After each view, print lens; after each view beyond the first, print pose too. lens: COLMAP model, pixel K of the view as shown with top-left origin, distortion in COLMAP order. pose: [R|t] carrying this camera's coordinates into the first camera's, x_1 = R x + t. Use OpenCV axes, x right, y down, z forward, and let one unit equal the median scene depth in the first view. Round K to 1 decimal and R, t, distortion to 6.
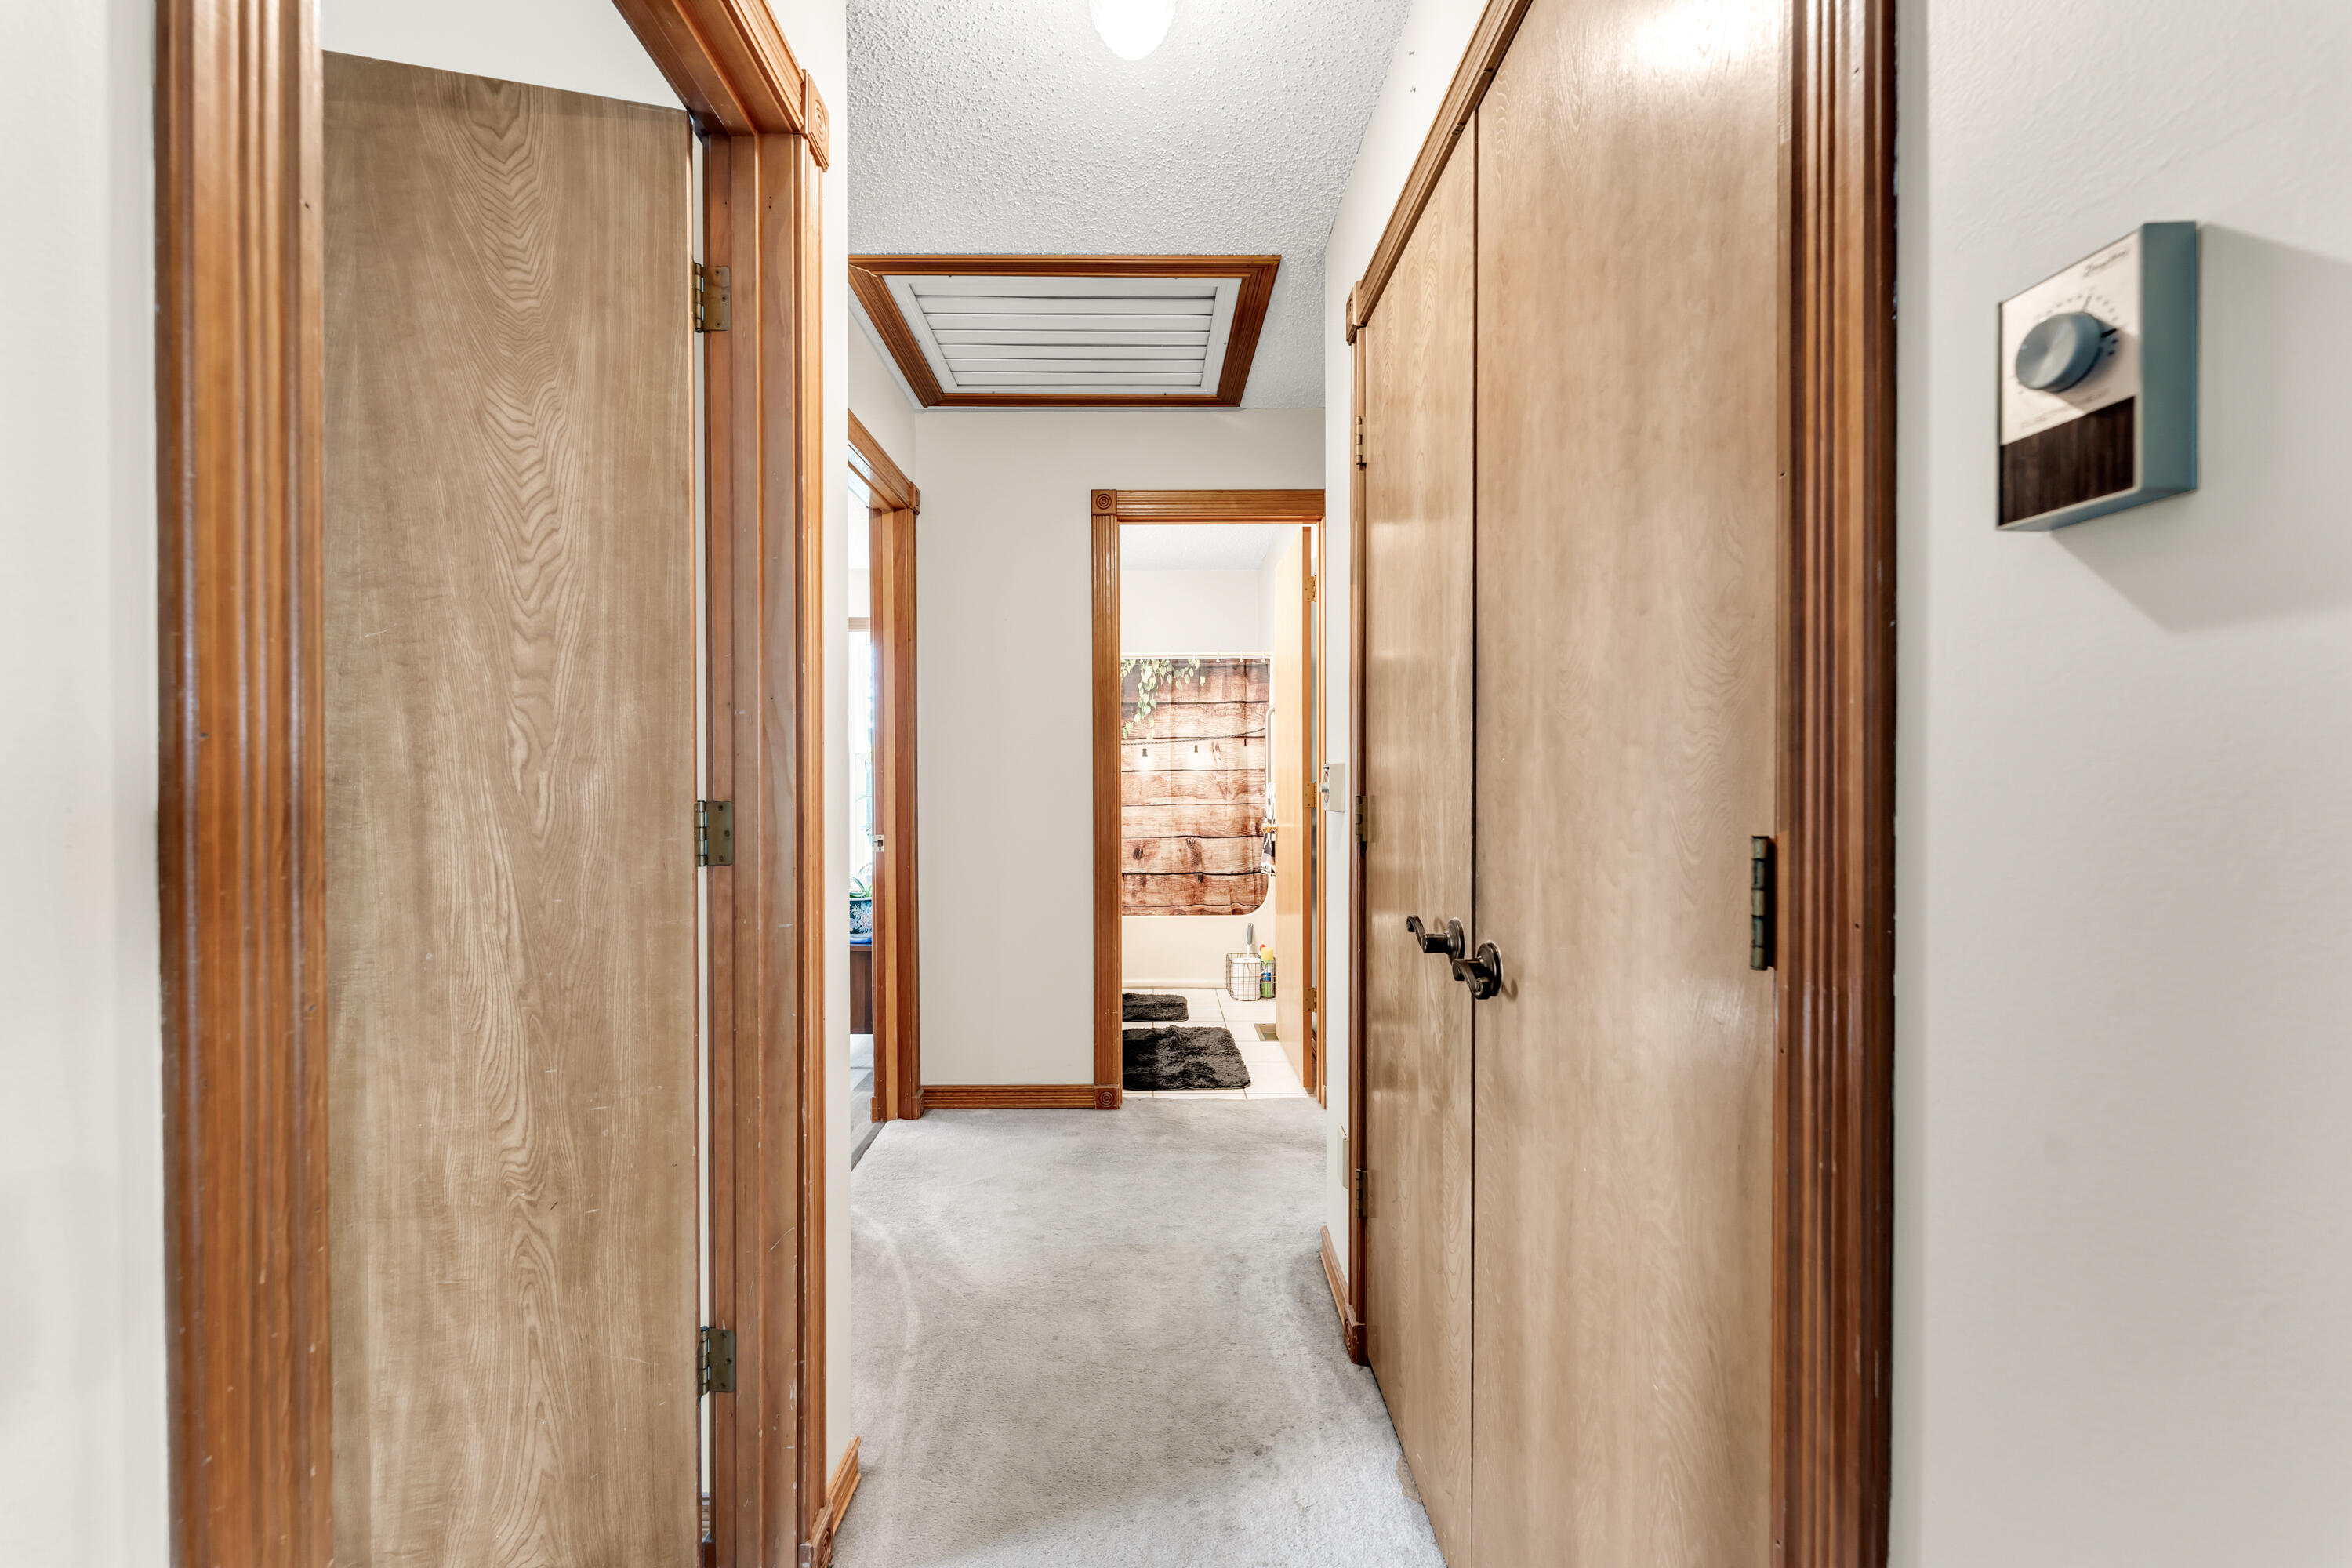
lens RADIAL K [[961.1, 0, 1174.4], [0, 961.1, 780.3], [0, 0, 1]] dist [0.000754, -0.000206]
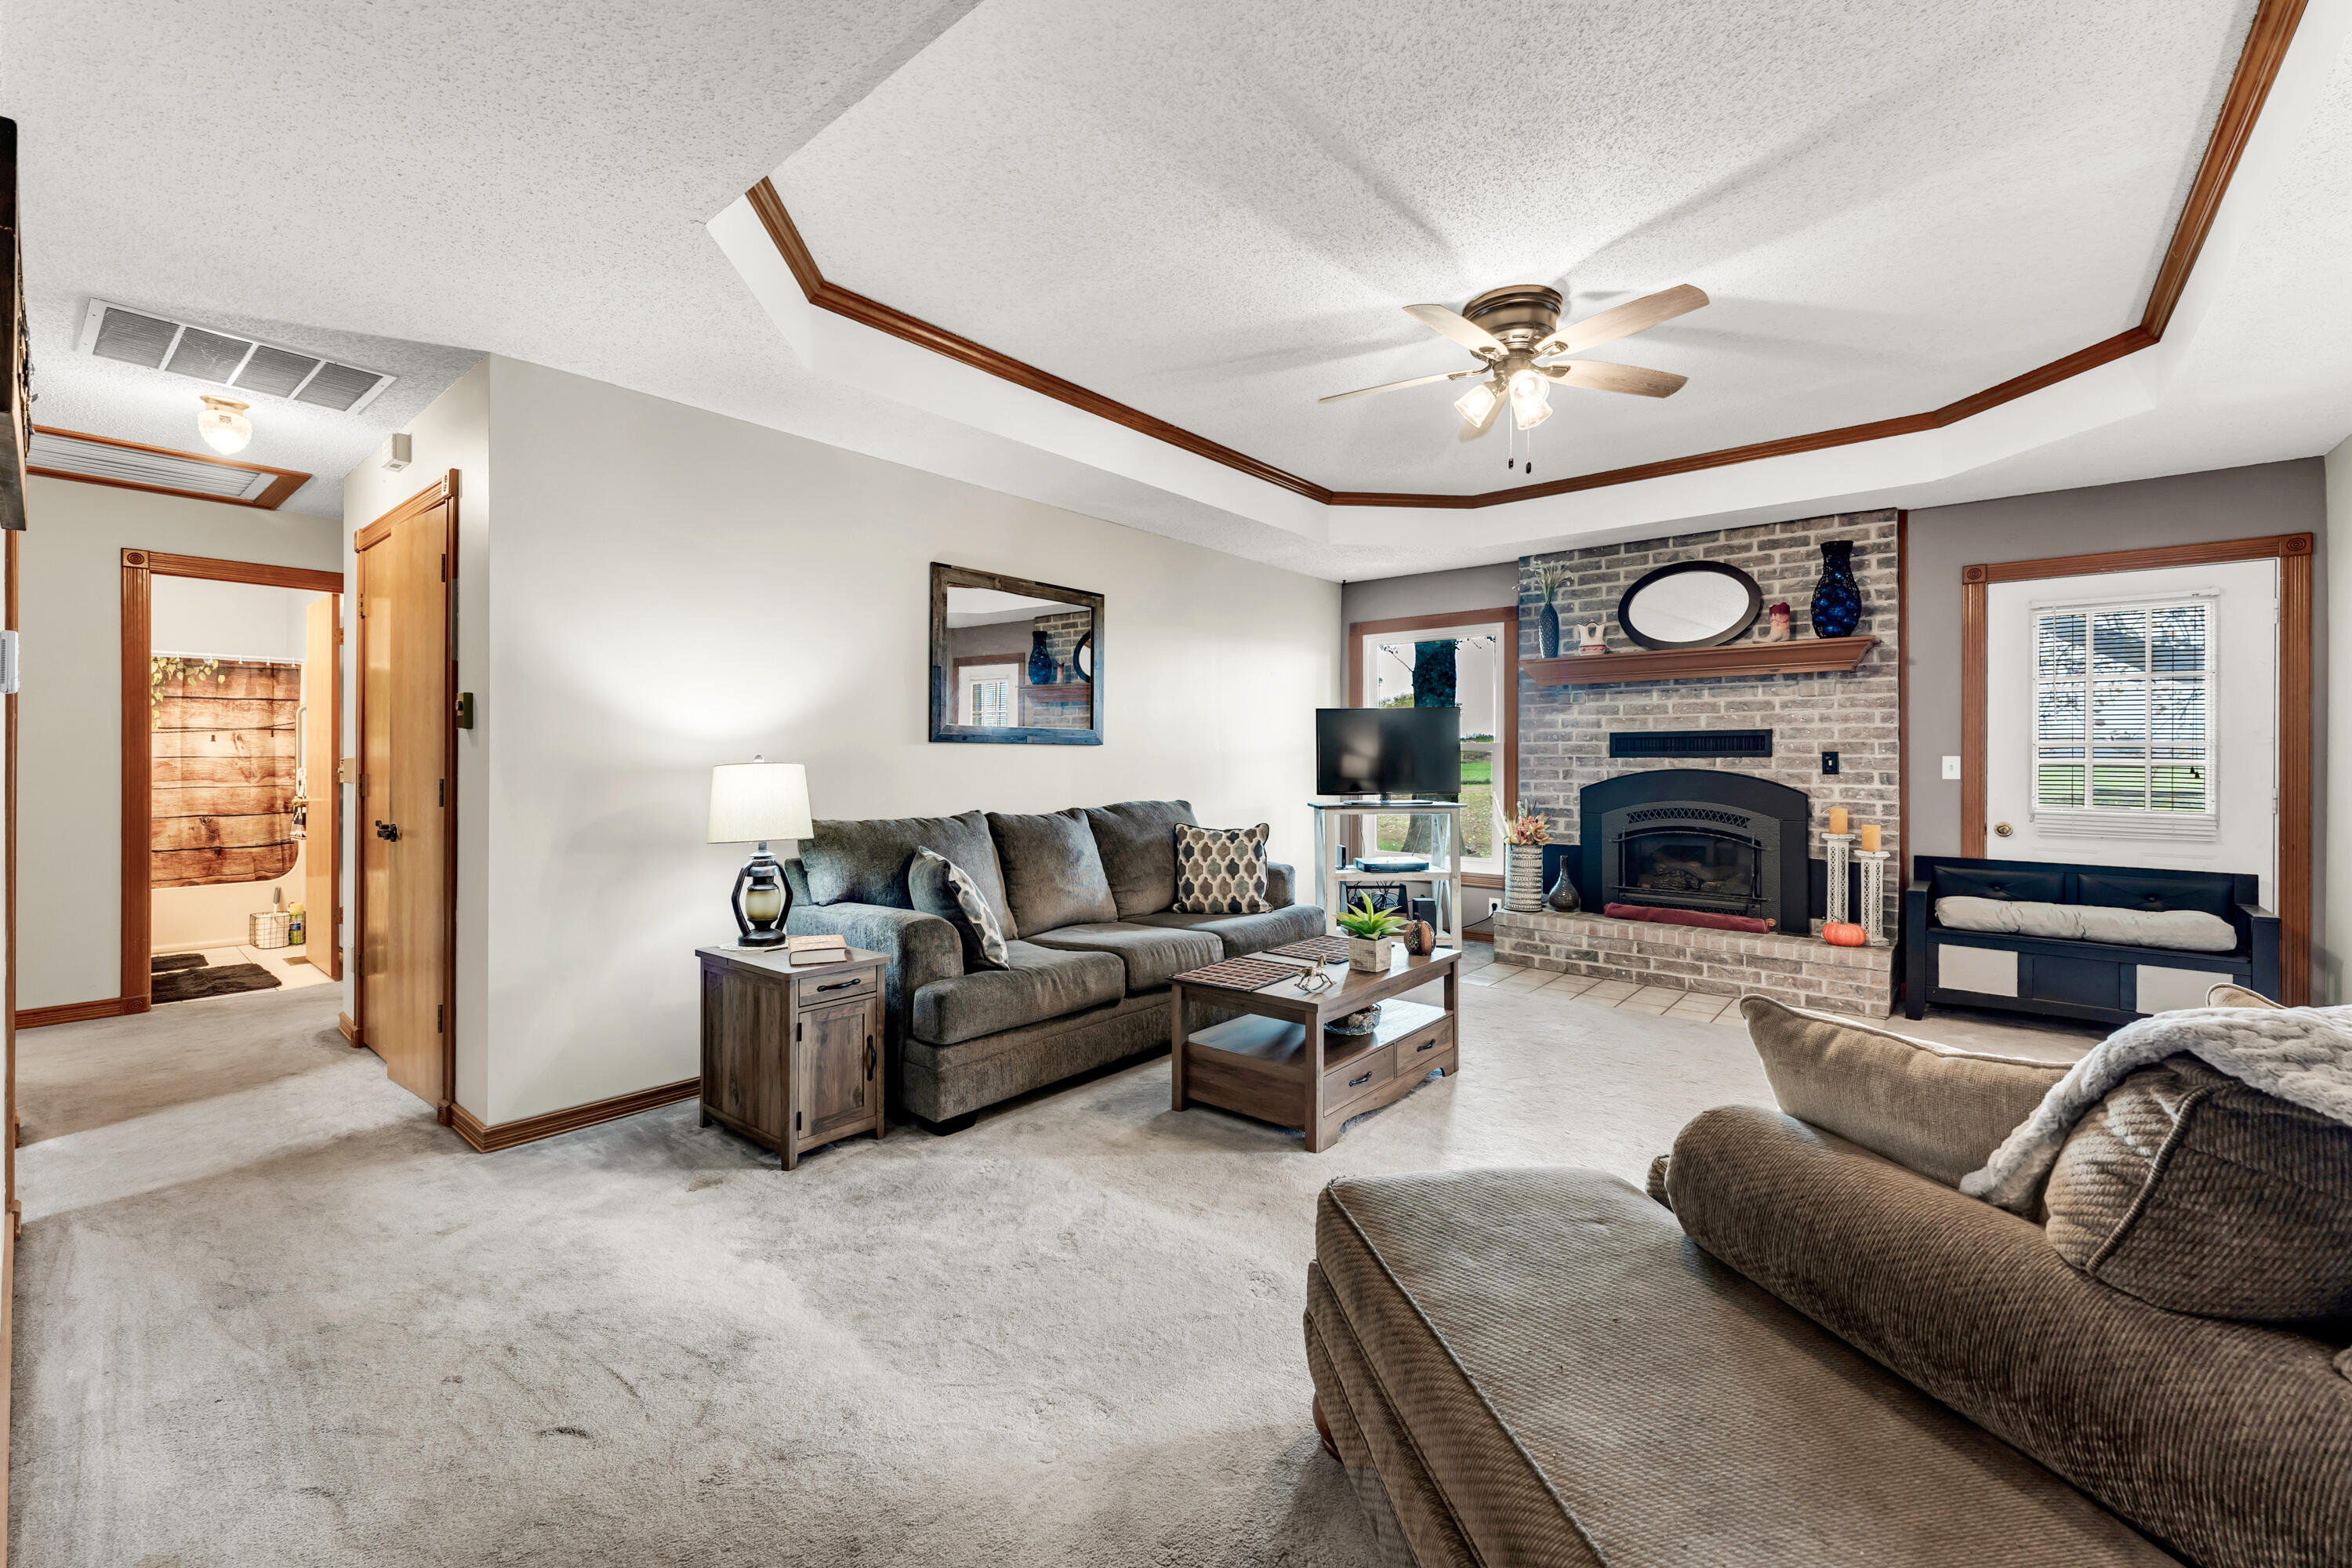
lens RADIAL K [[961.1, 0, 1168.7], [0, 961.1, 760.5], [0, 0, 1]] dist [0.000754, -0.000206]
pose [[0.669673, 0.004180, 0.742644, -0.066054], [-0.000369, 0.999986, -0.005296, -0.000801], [-0.742656, 0.003272, 0.669665, -0.609749]]
